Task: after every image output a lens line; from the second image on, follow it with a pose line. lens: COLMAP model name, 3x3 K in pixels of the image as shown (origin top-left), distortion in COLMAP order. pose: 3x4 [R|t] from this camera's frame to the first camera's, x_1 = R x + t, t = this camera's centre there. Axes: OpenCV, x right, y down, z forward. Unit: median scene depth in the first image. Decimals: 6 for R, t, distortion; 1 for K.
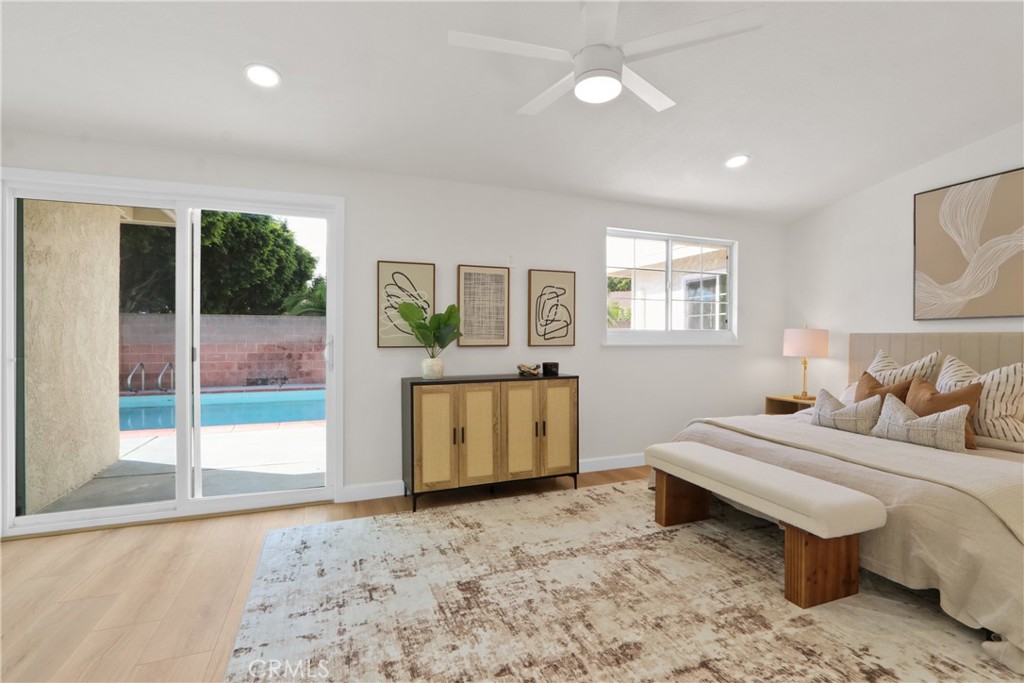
lens RADIAL K [[479.0, 0, 513.7], [0, 479.0, 341.8], [0, 0, 1]] dist [-0.019814, 0.003093]
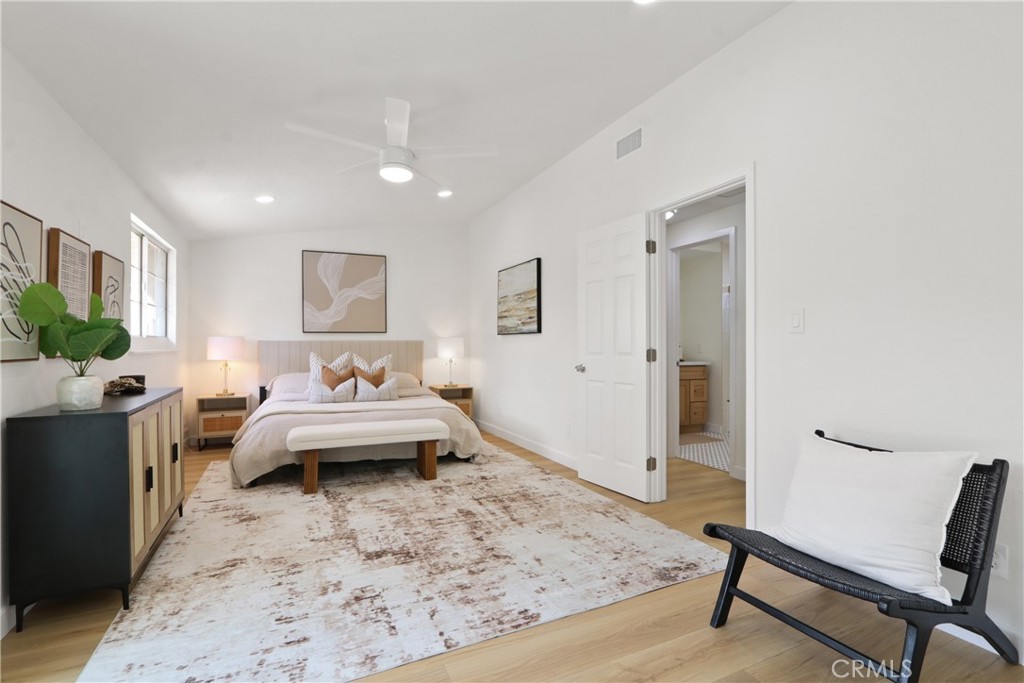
lens RADIAL K [[479.0, 0, 523.1], [0, 479.0, 341.9], [0, 0, 1]] dist [-0.019814, 0.003093]
pose [[-0.088020, 0.003419, 0.996113, -1.071313], [0.010712, 0.999940, -0.002486, -0.005304], [-0.996061, 0.010451, -0.088051, 0.604243]]
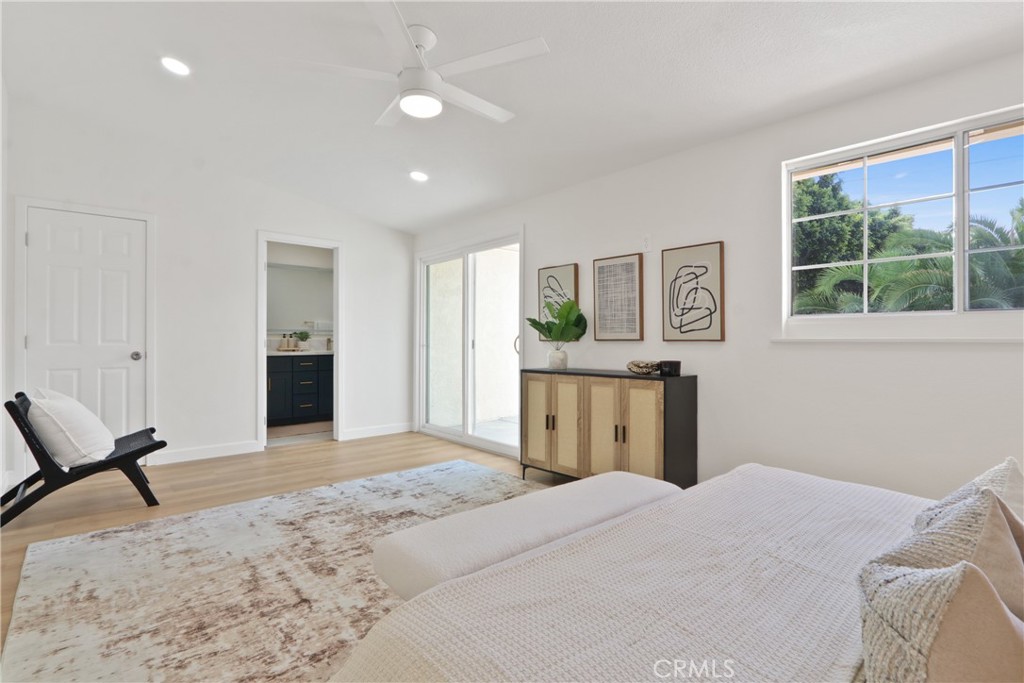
lens RADIAL K [[479.0, 0, 514.4], [0, 479.0, 336.4], [0, 0, 1]] dist [-0.019814, 0.003093]
pose [[0.352558, -0.006854, -0.935765, 1.054945], [-0.010558, 0.999880, -0.011301, 0.019589], [0.935730, 0.013864, 0.352443, 0.661199]]
